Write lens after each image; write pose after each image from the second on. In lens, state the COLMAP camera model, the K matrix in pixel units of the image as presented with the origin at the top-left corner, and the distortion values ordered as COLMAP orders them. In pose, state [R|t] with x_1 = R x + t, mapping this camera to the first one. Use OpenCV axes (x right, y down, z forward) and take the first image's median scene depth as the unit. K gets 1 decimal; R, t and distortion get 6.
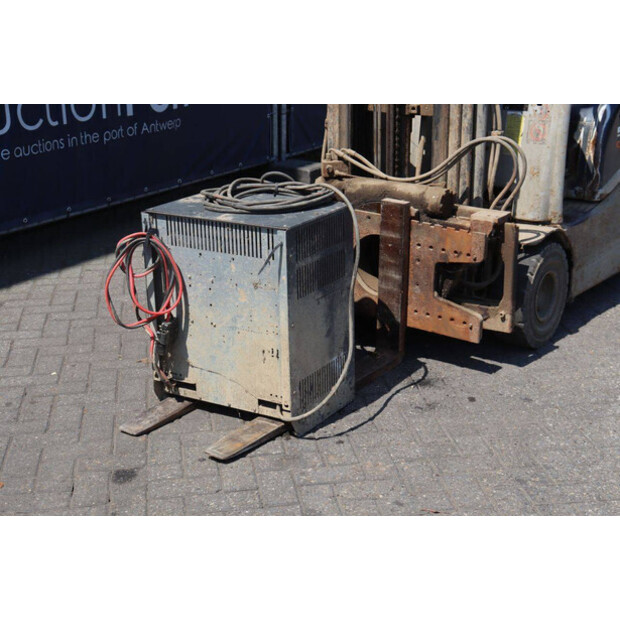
lens RADIAL K [[1046.6, 0, 310.0], [0, 1046.6, 310.0], [0, 0, 1]] dist [0.194123, 0.040988]
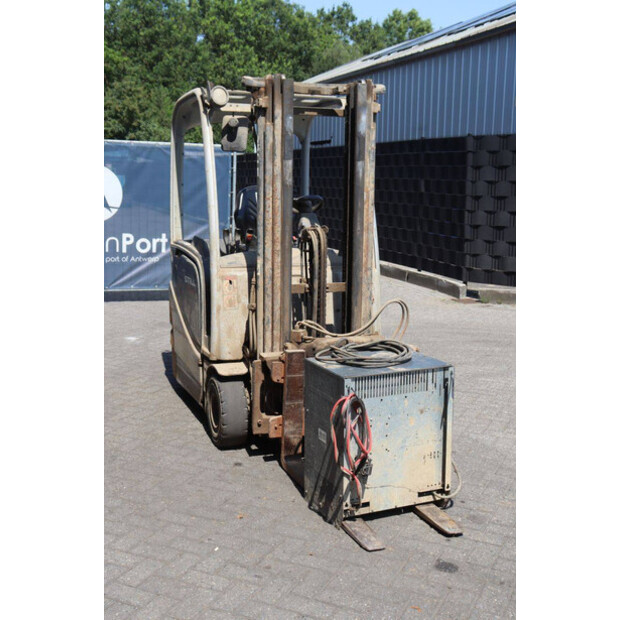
lens RADIAL K [[807.2, 0, 310.0], [0, 807.2, 310.0], [0, 0, 1]] dist [-0.011562, 0.324622]
pose [[0.553892, -0.112335, 0.824975, -0.892116], [0.239520, 0.970468, -0.028669, -0.140585], [-0.797392, 0.213477, 0.564441, 0.404492]]
